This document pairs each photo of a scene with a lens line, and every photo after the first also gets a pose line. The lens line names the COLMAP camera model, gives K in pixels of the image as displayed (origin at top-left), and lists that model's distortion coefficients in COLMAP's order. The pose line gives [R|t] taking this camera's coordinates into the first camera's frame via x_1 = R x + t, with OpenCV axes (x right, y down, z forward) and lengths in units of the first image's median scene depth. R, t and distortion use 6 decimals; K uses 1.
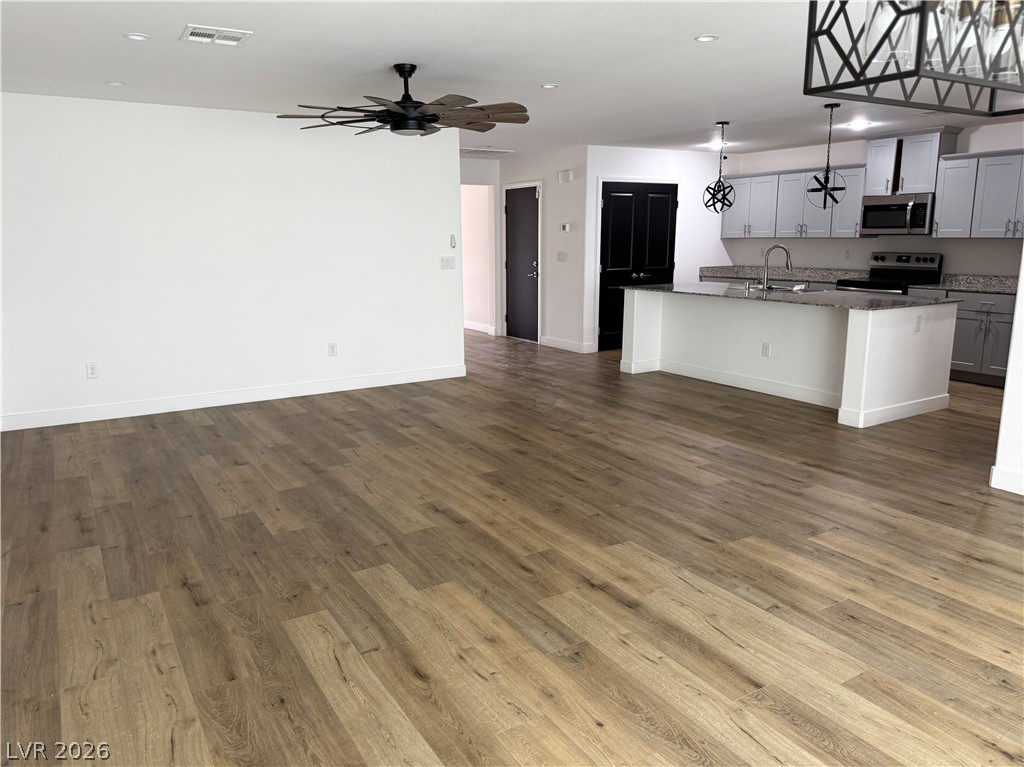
lens RADIAL K [[735.7, 0, 502.0], [0, 735.7, 367.3], [0, 0, 1]] dist [0.093198, -0.153331]
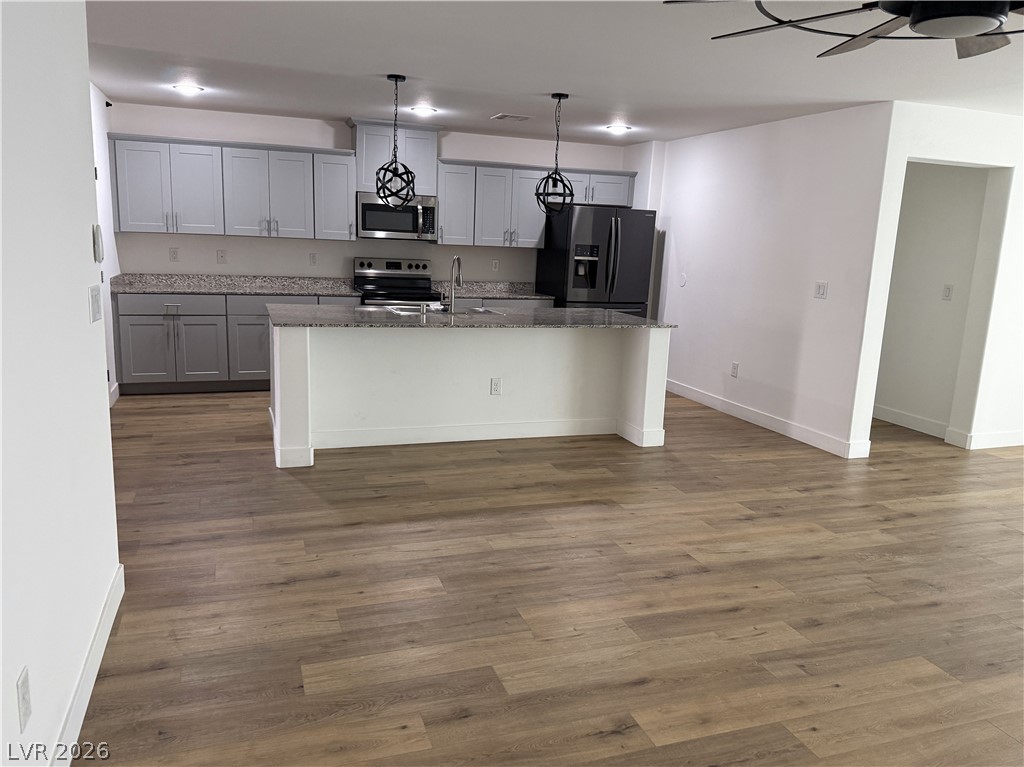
lens RADIAL K [[757.1, 0, 525.6], [0, 757.1, 381.6], [0, 0, 1]] dist [0.040490, -0.064691]
pose [[0.193797, -0.168812, 0.966408, -0.602572], [0.131191, 0.980696, 0.145000, -0.202781], [-0.972230, 0.098683, 0.212202, 1.122425]]
